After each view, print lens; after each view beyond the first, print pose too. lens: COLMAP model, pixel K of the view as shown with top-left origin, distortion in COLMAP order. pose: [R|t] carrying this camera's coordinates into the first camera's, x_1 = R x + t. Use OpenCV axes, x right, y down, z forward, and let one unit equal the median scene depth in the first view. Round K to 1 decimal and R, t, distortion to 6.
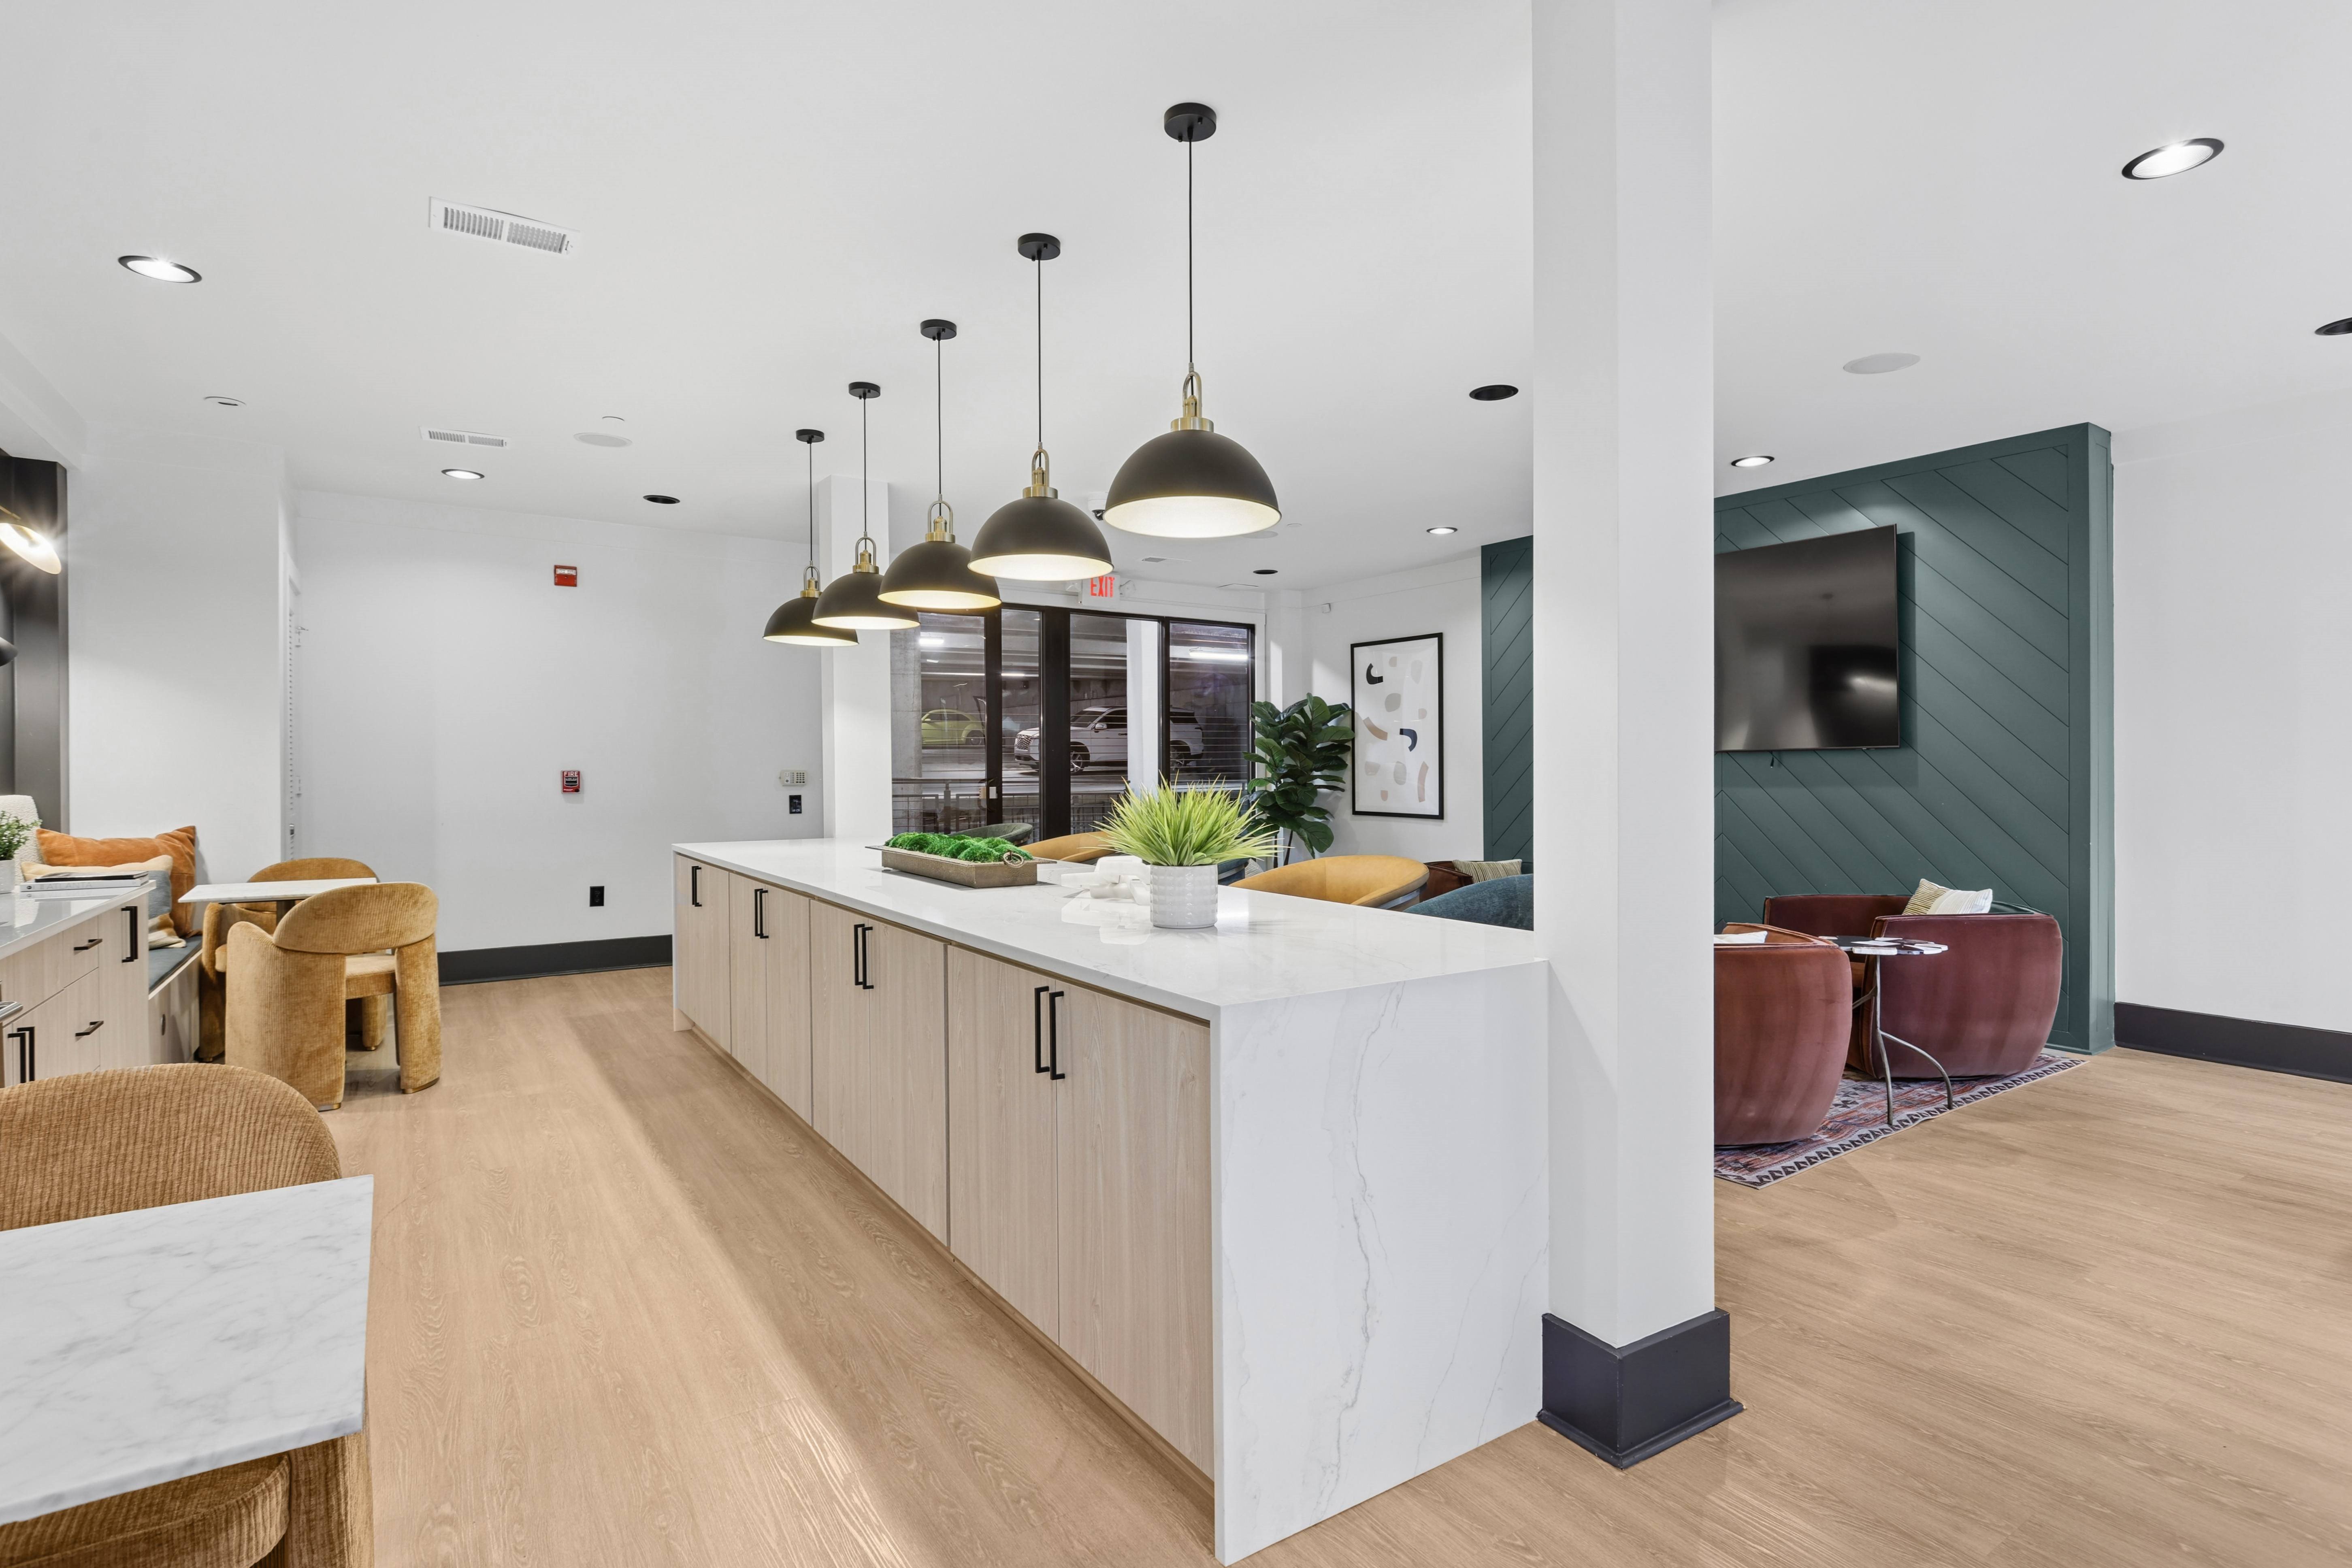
lens RADIAL K [[1210.5, 0, 1169.3], [0, 1210.5, 766.6], [0, 0, 1]] dist [-0.006942, 0.002624]
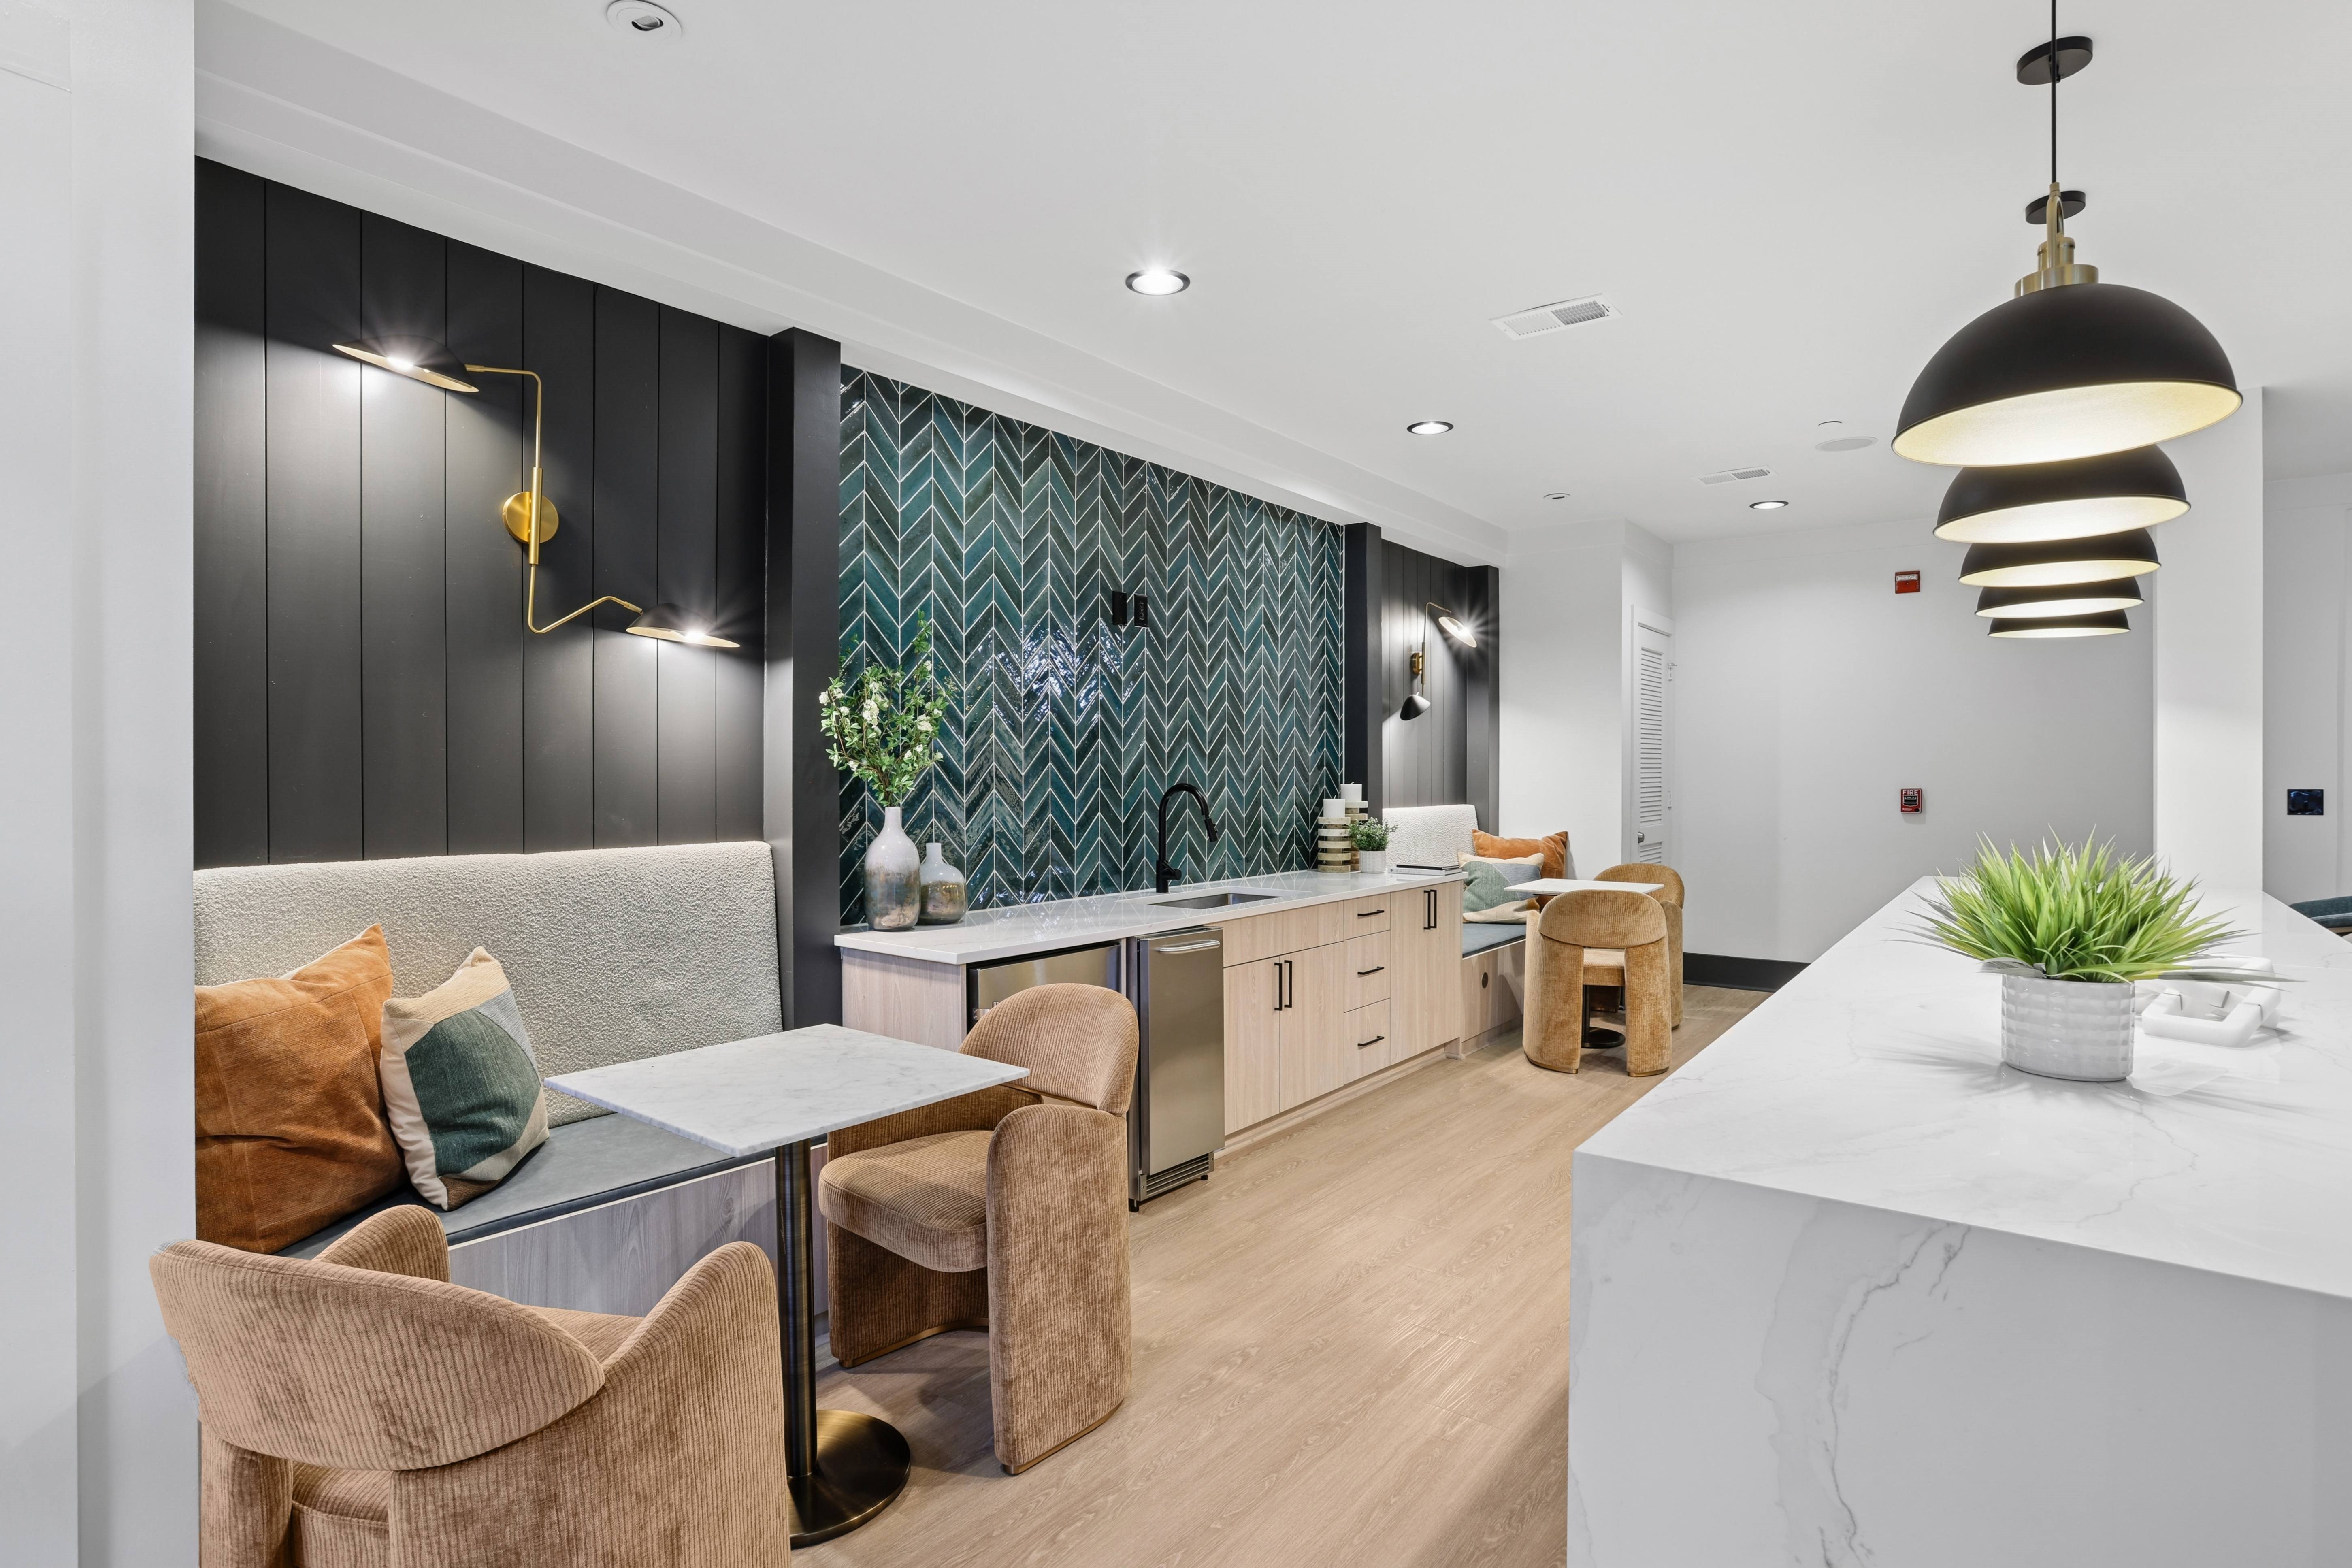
lens RADIAL K [[1210.5, 0, 1168.8], [0, 1210.5, 783.7], [0, 0, 1]] dist [-0.006942, 0.002624]
pose [[0.293394, 0.010241, -0.955937, 0.329250], [0.003894, 0.999922, 0.011908, -0.020726], [0.955984, -0.007216, 0.293332, 0.250798]]
